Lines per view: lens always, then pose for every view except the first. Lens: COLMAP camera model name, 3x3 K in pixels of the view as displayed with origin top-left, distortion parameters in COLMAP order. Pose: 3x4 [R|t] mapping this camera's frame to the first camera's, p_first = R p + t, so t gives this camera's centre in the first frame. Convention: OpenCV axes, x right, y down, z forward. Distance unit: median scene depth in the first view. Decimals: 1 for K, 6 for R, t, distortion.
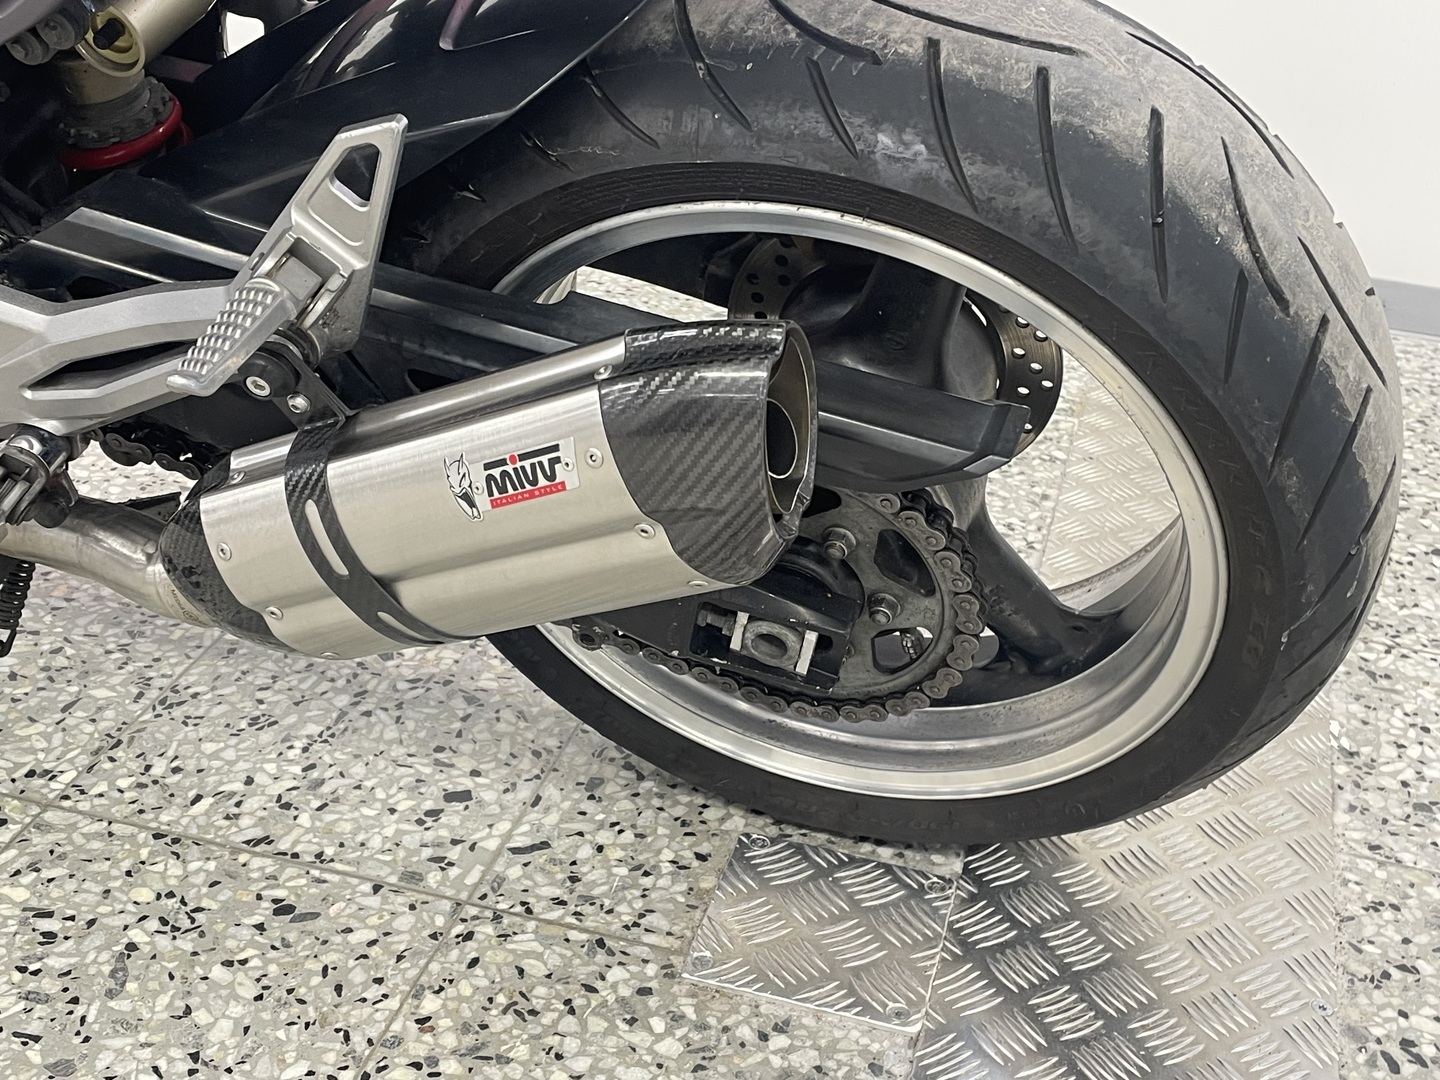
lens RADIAL K [[1787.4, 0, 733.0], [0, 1787.4, 549.3], [0, 0, 1]] dist [0.058383, 0.000000]
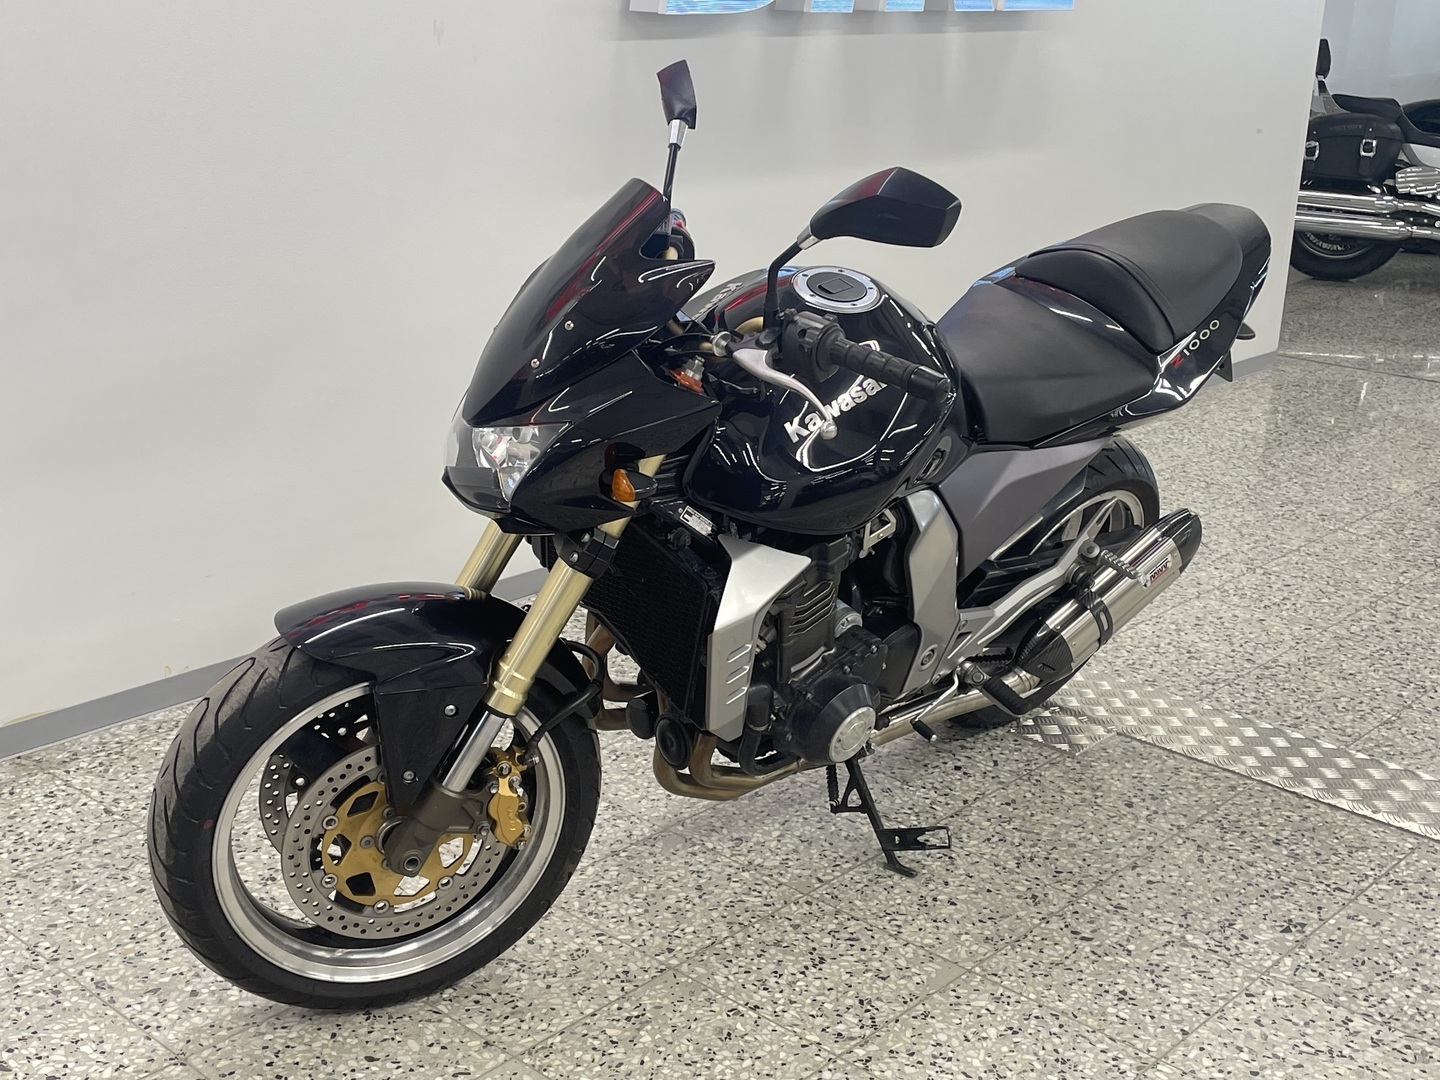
lens RADIAL K [[1787.4, 0, 693.0], [0, 1787.4, 532.6], [0, 0, 1]] dist [0.058383, 0.000000]
pose [[0.458036, -0.314276, 0.831525, -2.906241], [0.435169, 0.894941, 0.098536, -0.719561], [-0.775133, 0.316720, 0.546678, -0.271222]]
